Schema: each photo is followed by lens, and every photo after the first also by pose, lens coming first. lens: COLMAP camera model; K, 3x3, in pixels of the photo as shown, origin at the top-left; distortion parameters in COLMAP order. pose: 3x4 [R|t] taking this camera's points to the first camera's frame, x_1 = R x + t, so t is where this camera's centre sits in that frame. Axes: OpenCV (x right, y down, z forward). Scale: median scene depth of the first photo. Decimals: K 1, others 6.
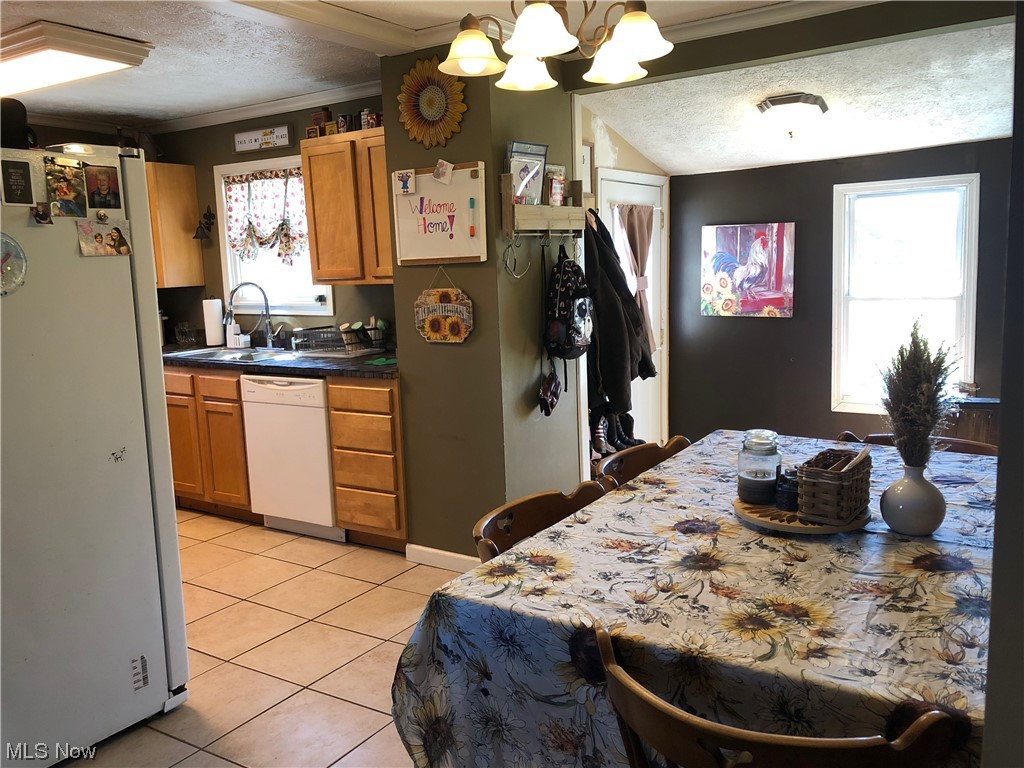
lens RADIAL K [[840.3, 0, 530.5], [0, 840.3, 368.0], [0, 0, 1]] dist [0.125919, -0.146085]
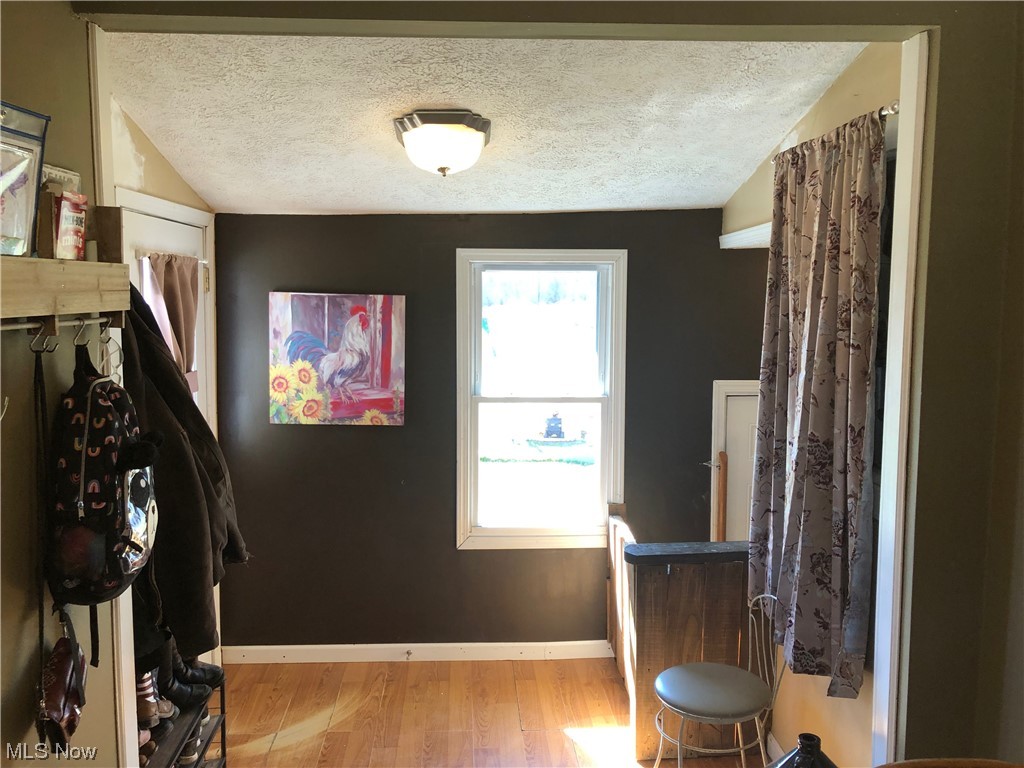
lens RADIAL K [[844.0, 0, 512.0], [0, 844.0, 384.0], [0, 0, 1]] dist [0.060130, -0.051387]
pose [[0.823963, -0.023426, 0.566159, -0.022811], [0.042512, 0.998885, -0.020539, -0.077314], [-0.565046, 0.040992, 0.824040, 0.360626]]
